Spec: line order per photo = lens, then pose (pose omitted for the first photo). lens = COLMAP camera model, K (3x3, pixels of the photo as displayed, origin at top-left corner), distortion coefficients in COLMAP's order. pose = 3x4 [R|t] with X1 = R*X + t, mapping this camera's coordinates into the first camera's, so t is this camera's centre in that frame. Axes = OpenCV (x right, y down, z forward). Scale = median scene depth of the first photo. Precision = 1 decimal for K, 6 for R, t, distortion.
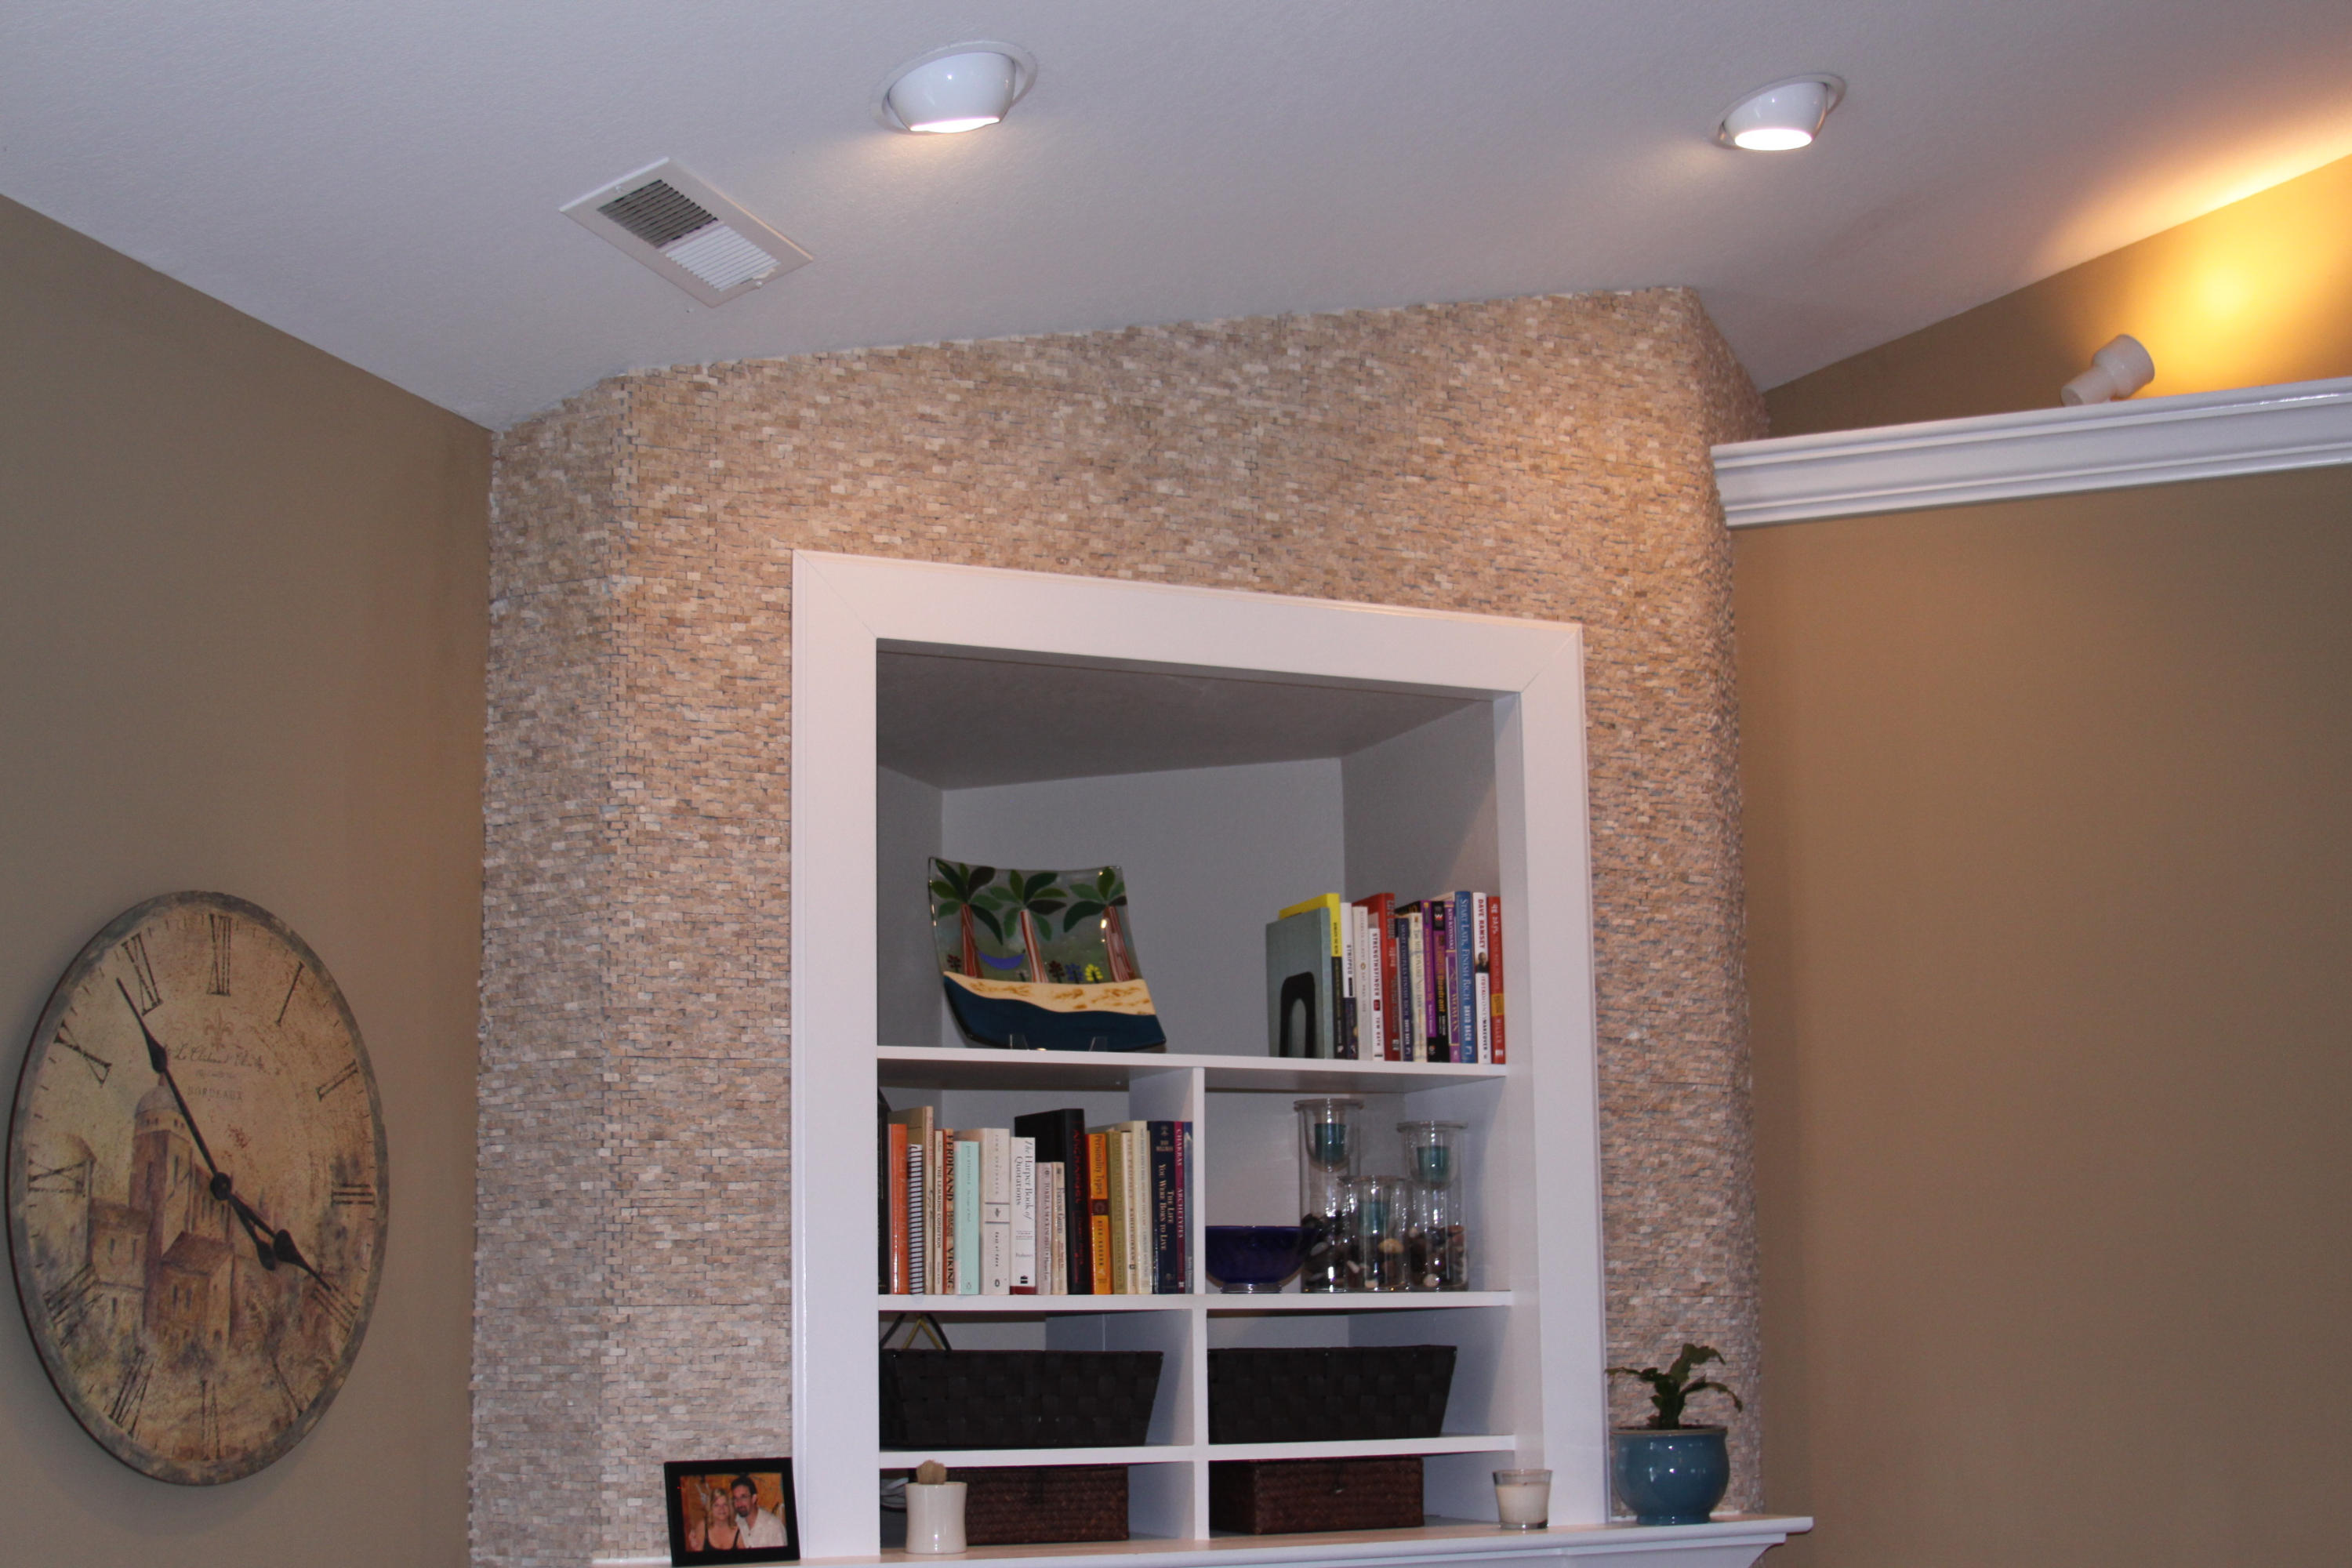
lens RADIAL K [[3111.9, 0, 1175.5], [0, 3111.9, 808.0], [0, 0, 1]] dist [-0.176235, 0.230379]
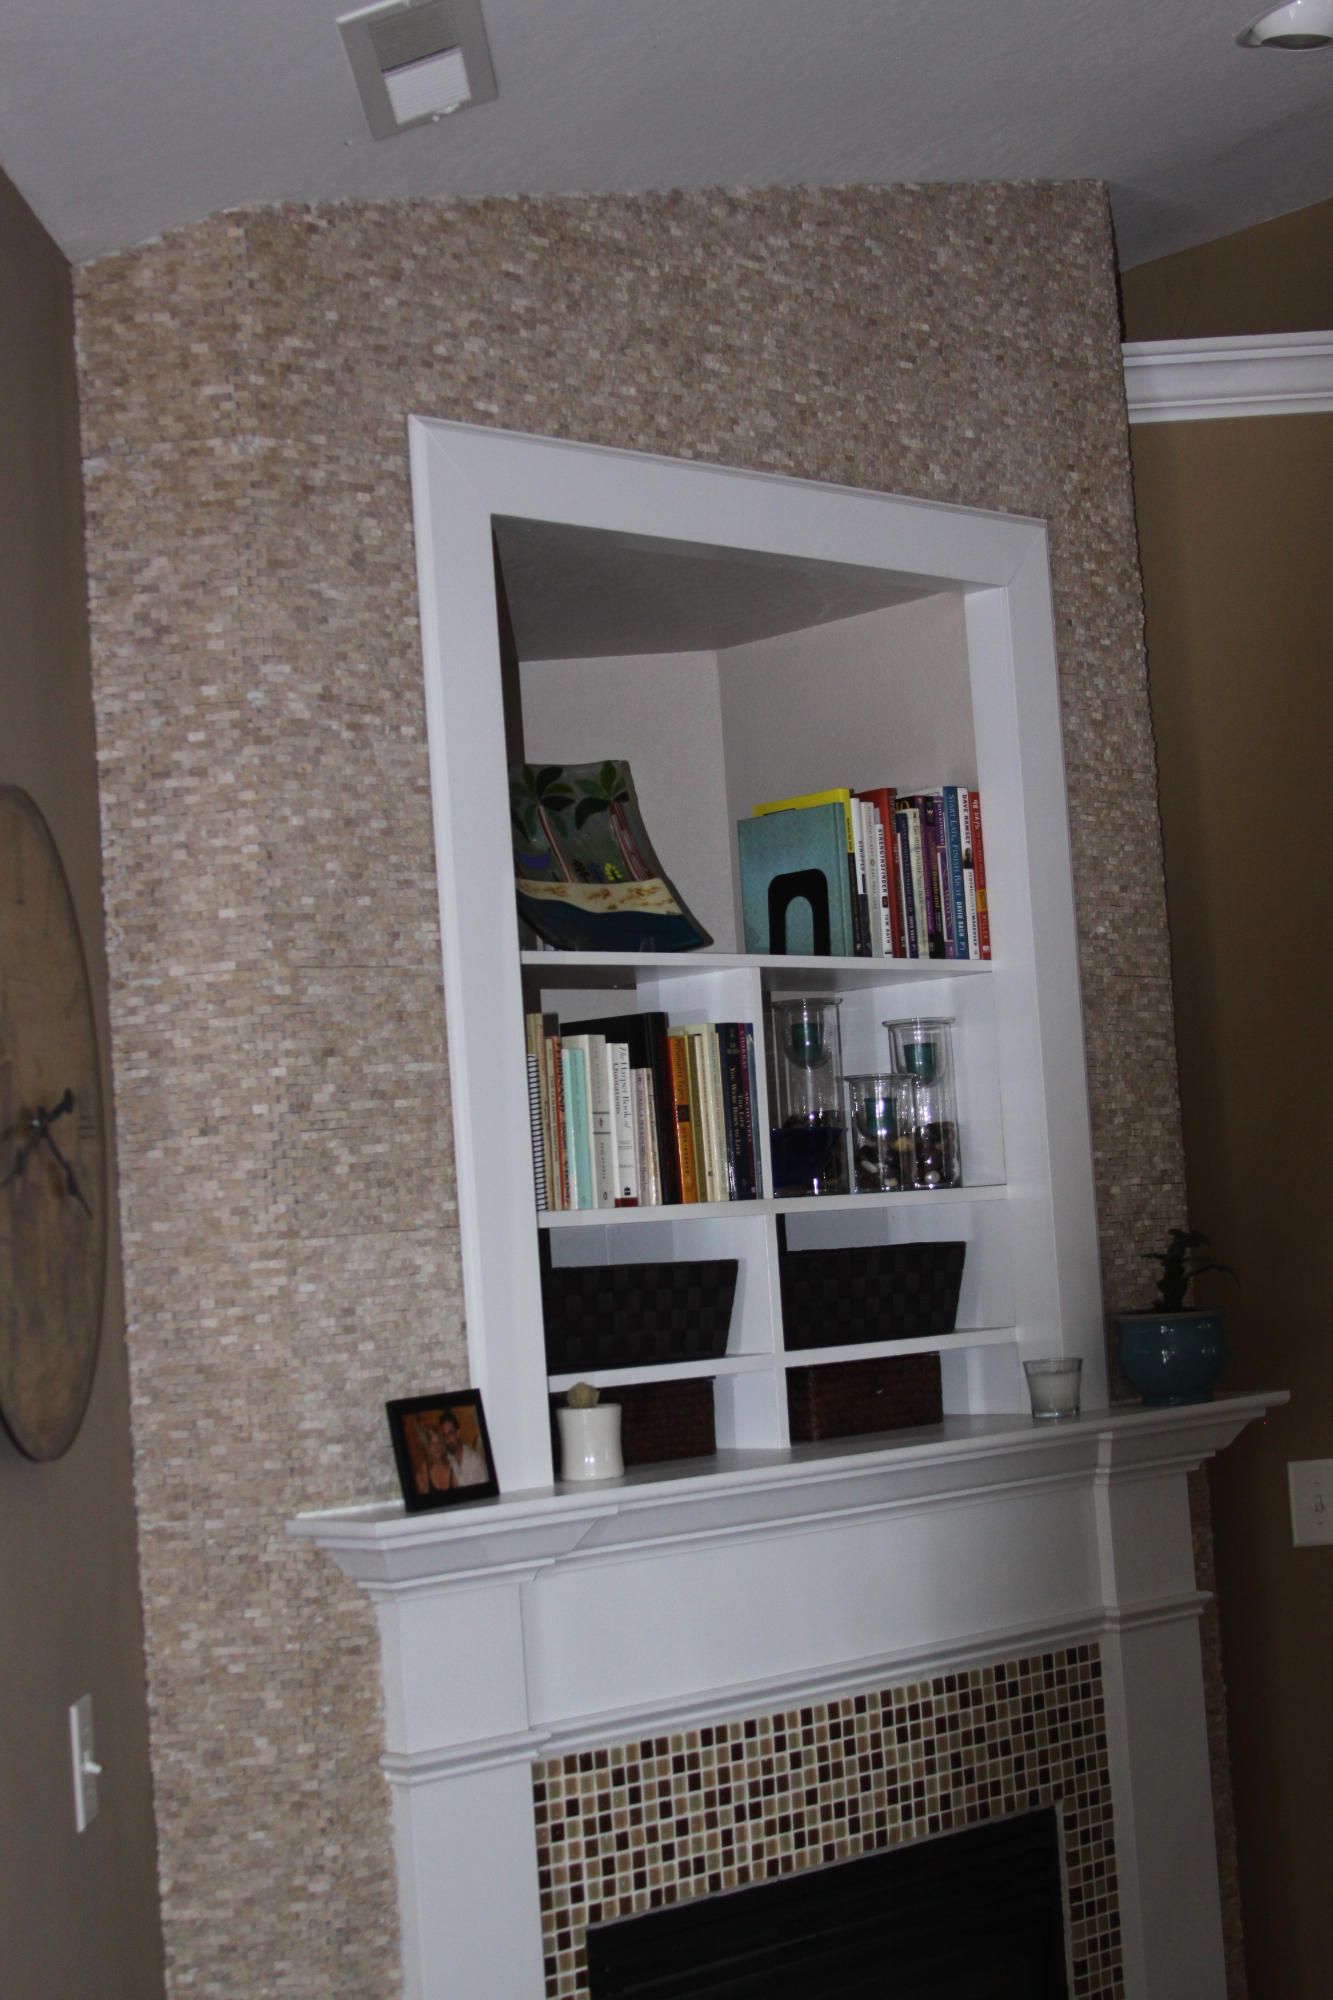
lens RADIAL K [[3326.0, 0, 666.5], [0, 3326.0, 1000.0], [0, 0, 1]] dist [-0.088615, 0.034334]
pose [[0.932480, -0.024357, 0.360399, -0.396685], [-0.006392, 0.996455, 0.083882, 0.006585], [-0.361165, -0.080522, 0.929019, 0.043388]]
